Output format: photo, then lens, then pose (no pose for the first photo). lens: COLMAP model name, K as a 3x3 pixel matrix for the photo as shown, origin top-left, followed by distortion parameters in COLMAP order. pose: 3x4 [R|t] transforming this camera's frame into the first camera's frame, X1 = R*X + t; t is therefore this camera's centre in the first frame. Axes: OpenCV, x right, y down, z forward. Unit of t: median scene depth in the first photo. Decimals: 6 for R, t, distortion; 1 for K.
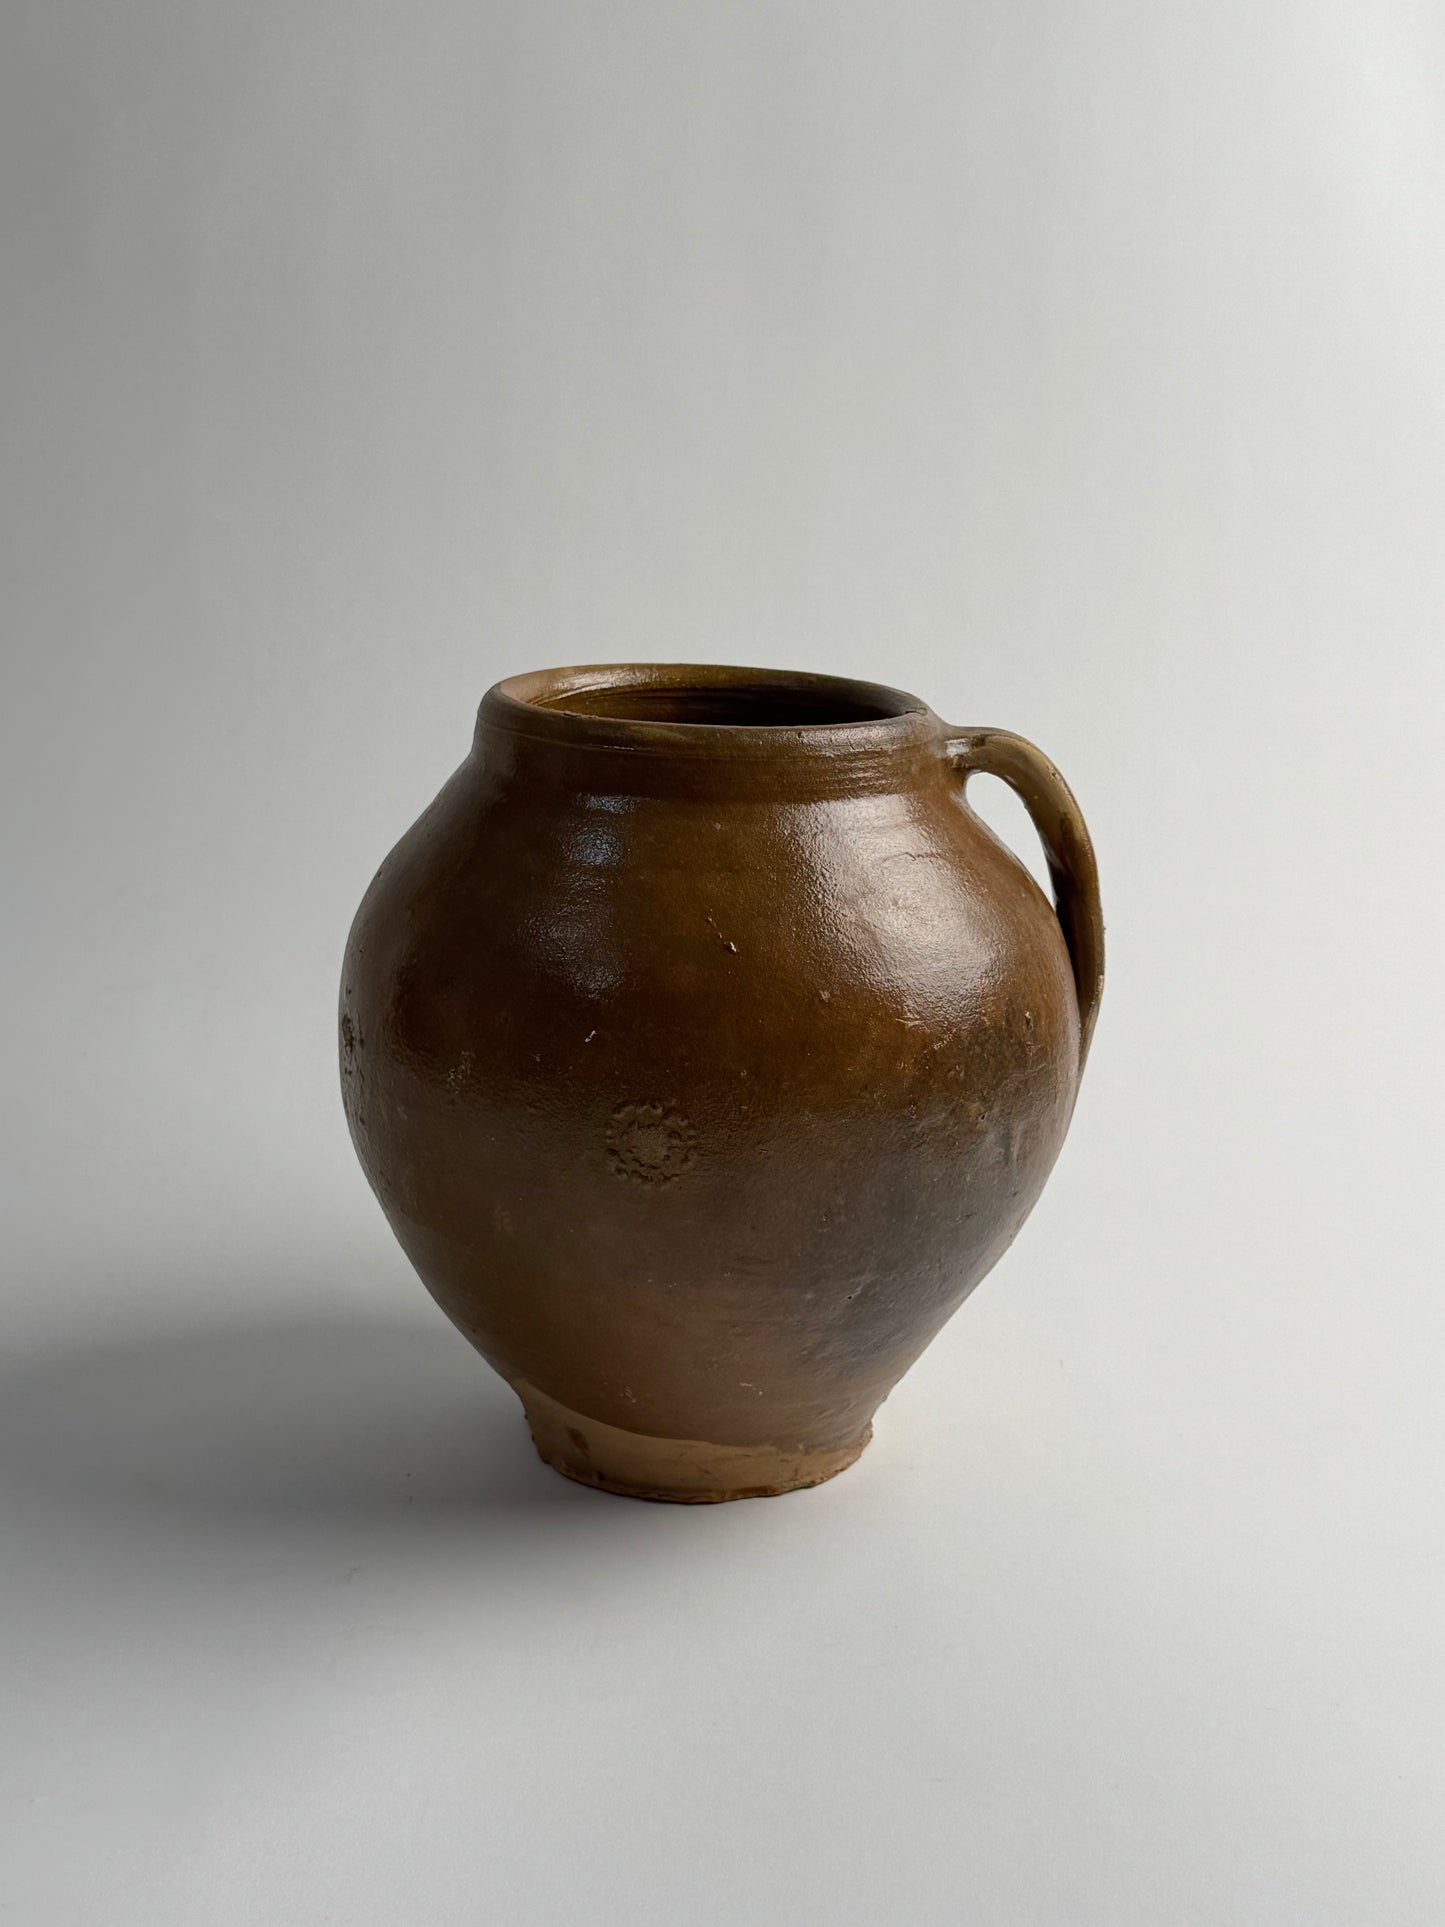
lens RADIAL K [[2569.8, 0, 722.5], [0, 2569.8, 963.5], [0, 0, 1]] dist [0.078542, -0.014959]
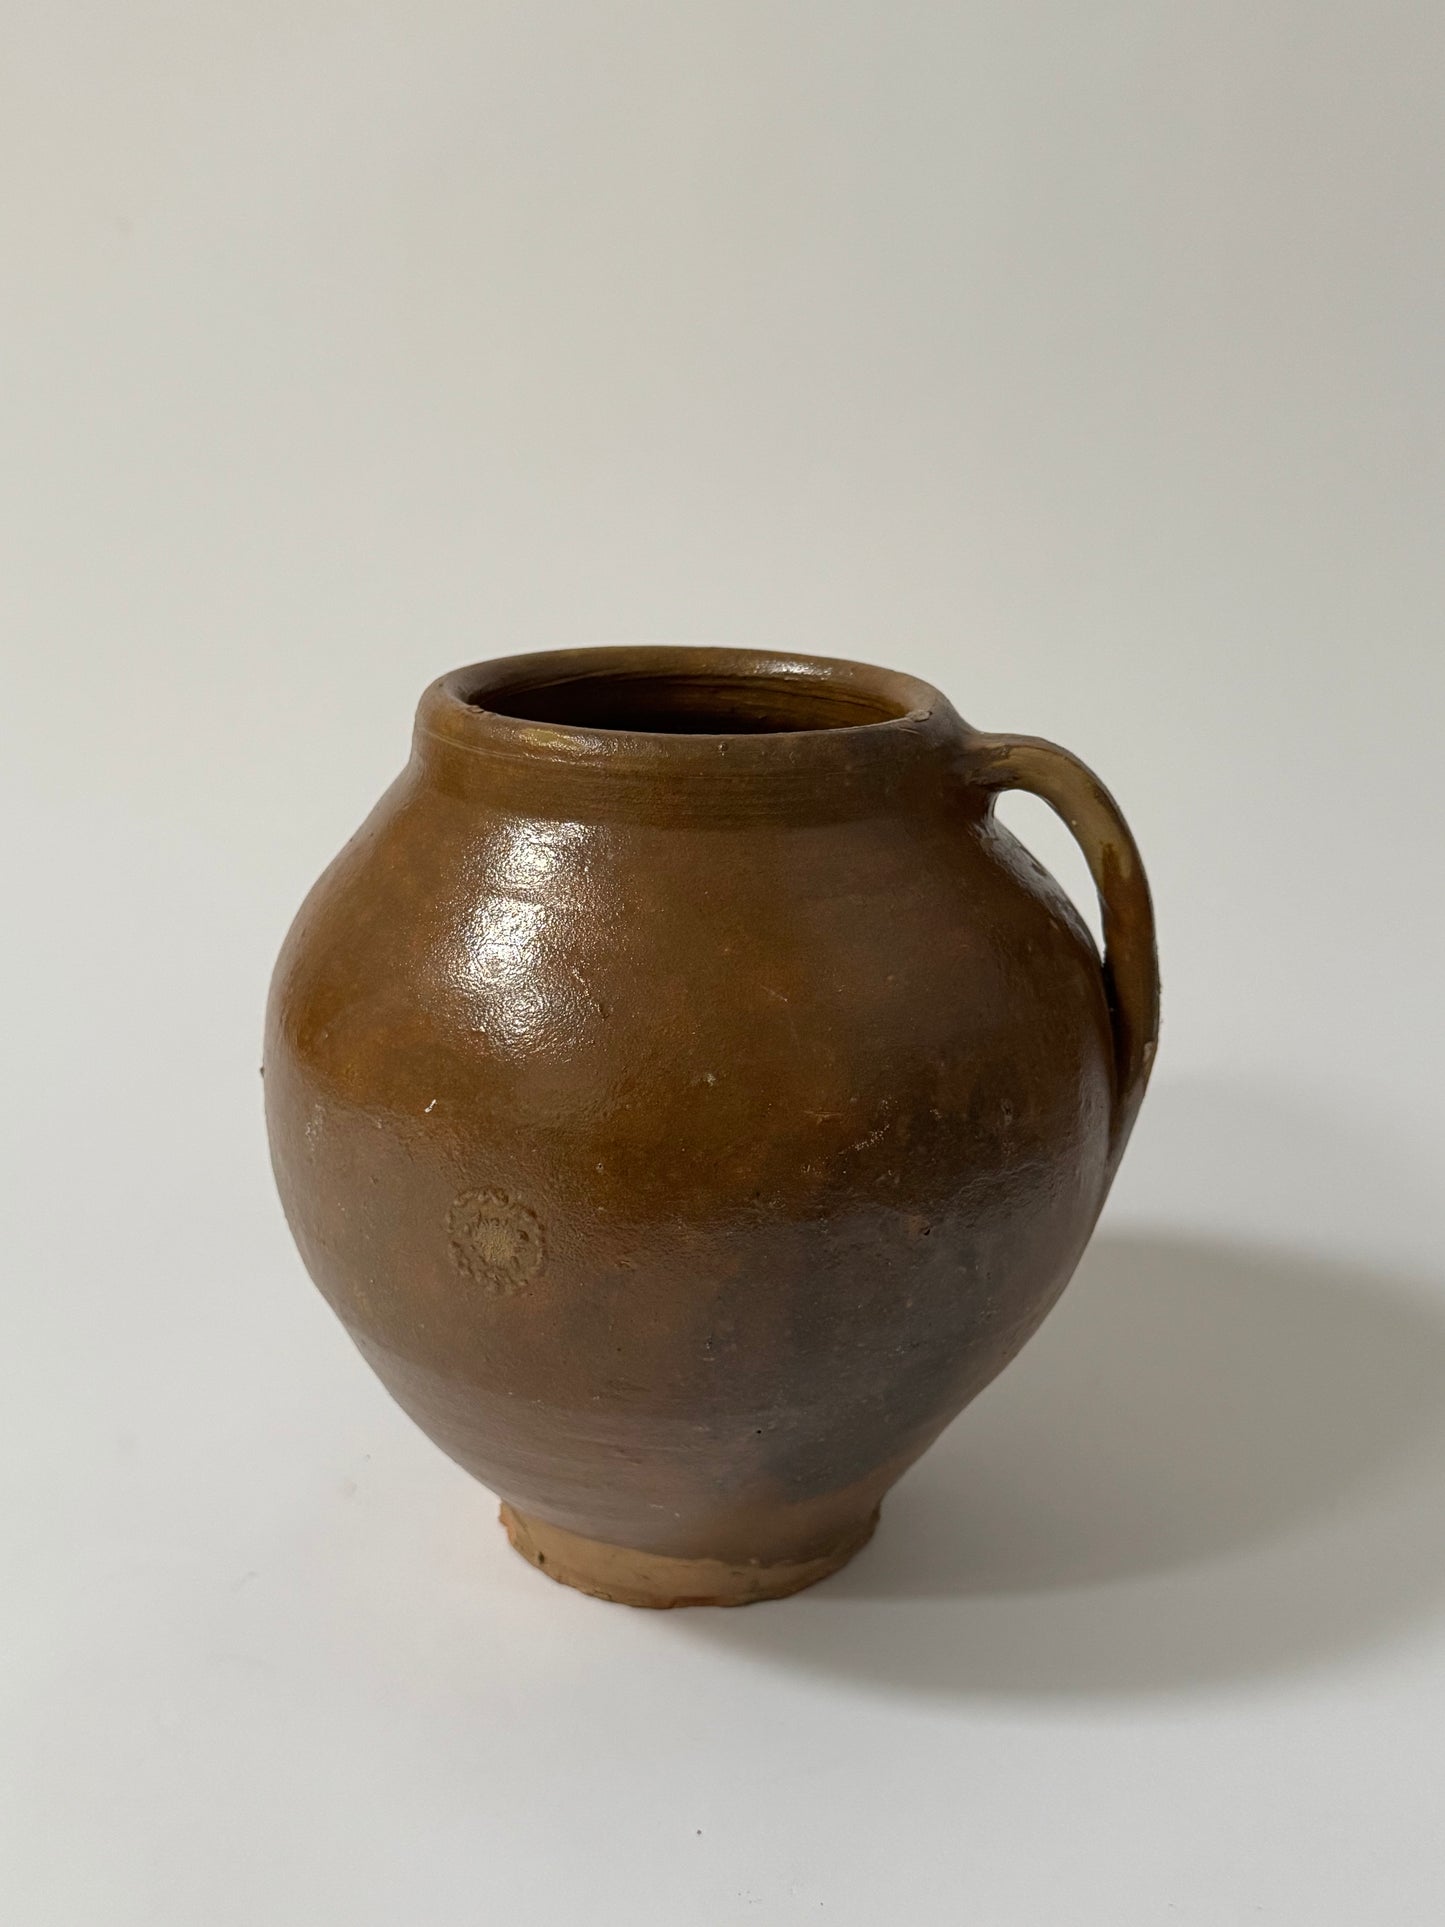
lens RADIAL K [[1926.1, 0, 722.5], [0, 1926.1, 963.5], [0, 0, 1]] dist [0.128995, -0.001245]
pose [[0.968738, 0.062343, -0.240126, 0.177548], [-0.047601, 0.996636, 0.066715, -0.060443], [0.243477, -0.053199, 0.968447, 0.402976]]
